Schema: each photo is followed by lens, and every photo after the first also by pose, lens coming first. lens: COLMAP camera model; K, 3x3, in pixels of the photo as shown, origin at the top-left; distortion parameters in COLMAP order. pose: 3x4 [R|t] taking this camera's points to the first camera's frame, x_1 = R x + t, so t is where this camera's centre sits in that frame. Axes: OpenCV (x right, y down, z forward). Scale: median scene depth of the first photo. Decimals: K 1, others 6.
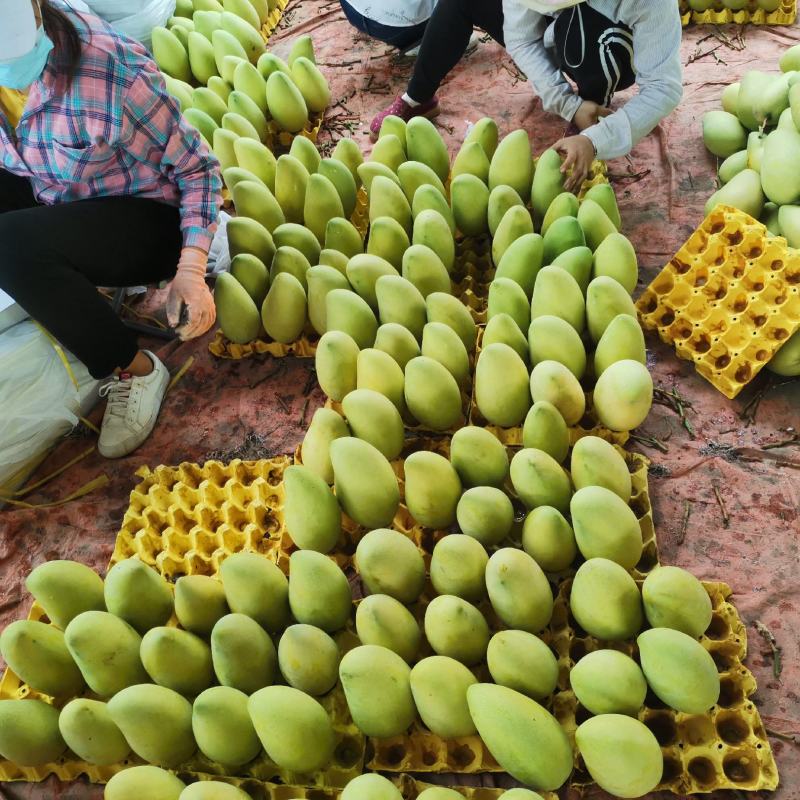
lens RADIAL K [[811.5, 0, 412.3], [0, 811.5, 400.8], [0, 0, 1]] dist [0.123130, -0.166819]
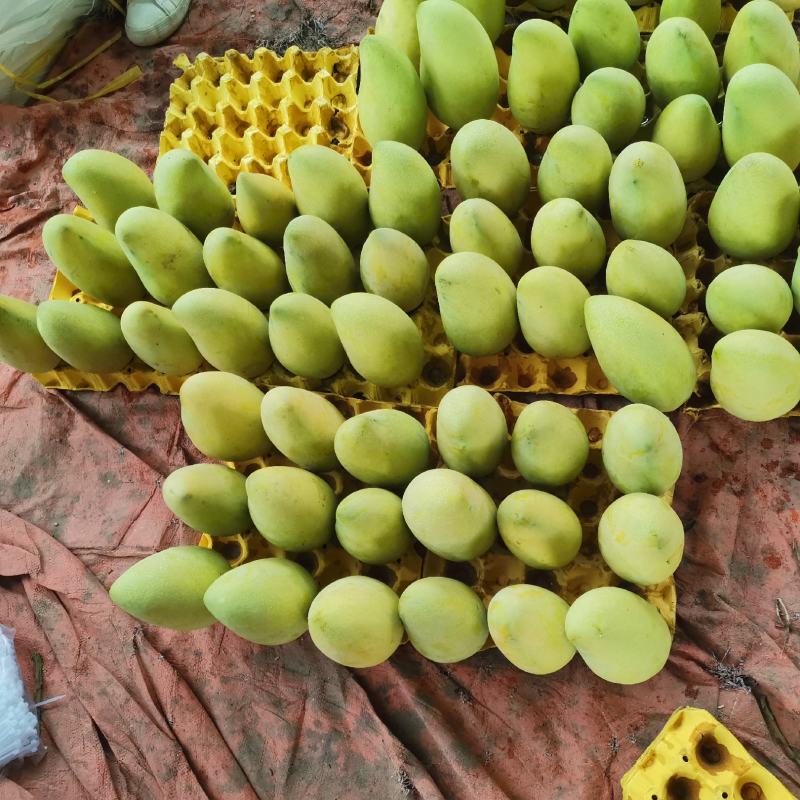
lens RADIAL K [[811.5, 0, 412.3], [0, 811.5, 400.8], [0, 0, 1]] dist [0.123130, -0.166819]
pose [[0.998811, 0.034570, -0.034381, -0.065650], [-0.019868, 0.932555, 0.360482, 0.117849], [0.044524, -0.359370, 0.932132, 0.129950]]
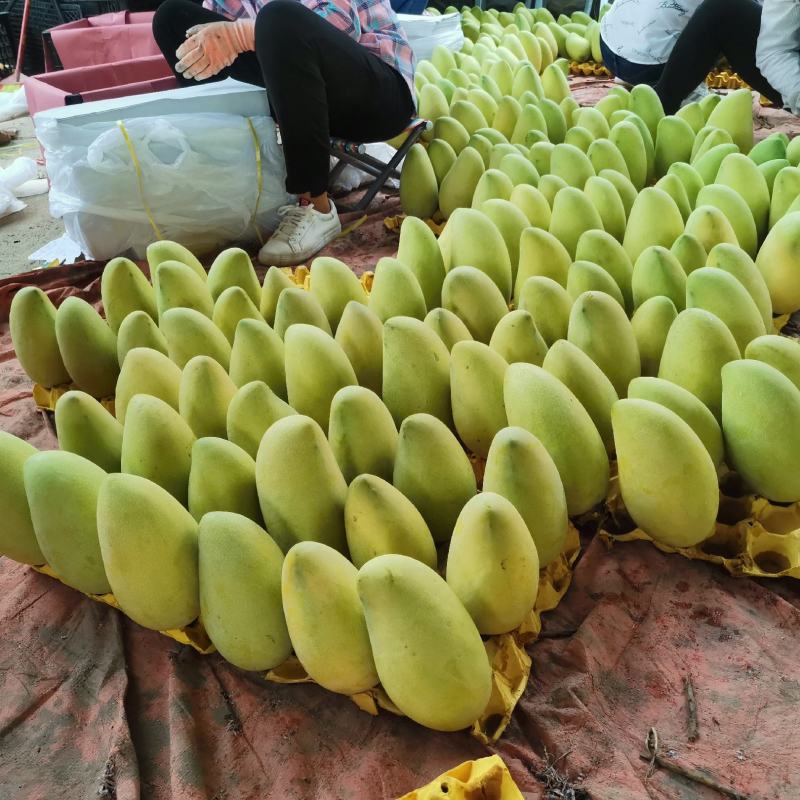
lens RADIAL K [[811.5, 0, 412.3], [0, 811.5, 400.8], [0, 0, 1]] dist [0.123130, -0.166819]
pose [[0.925976, 0.238989, -0.292322, 0.193835], [-0.311759, 0.920683, -0.234839, 0.508928], [0.213012, 0.308590, 0.927037, 0.137521]]
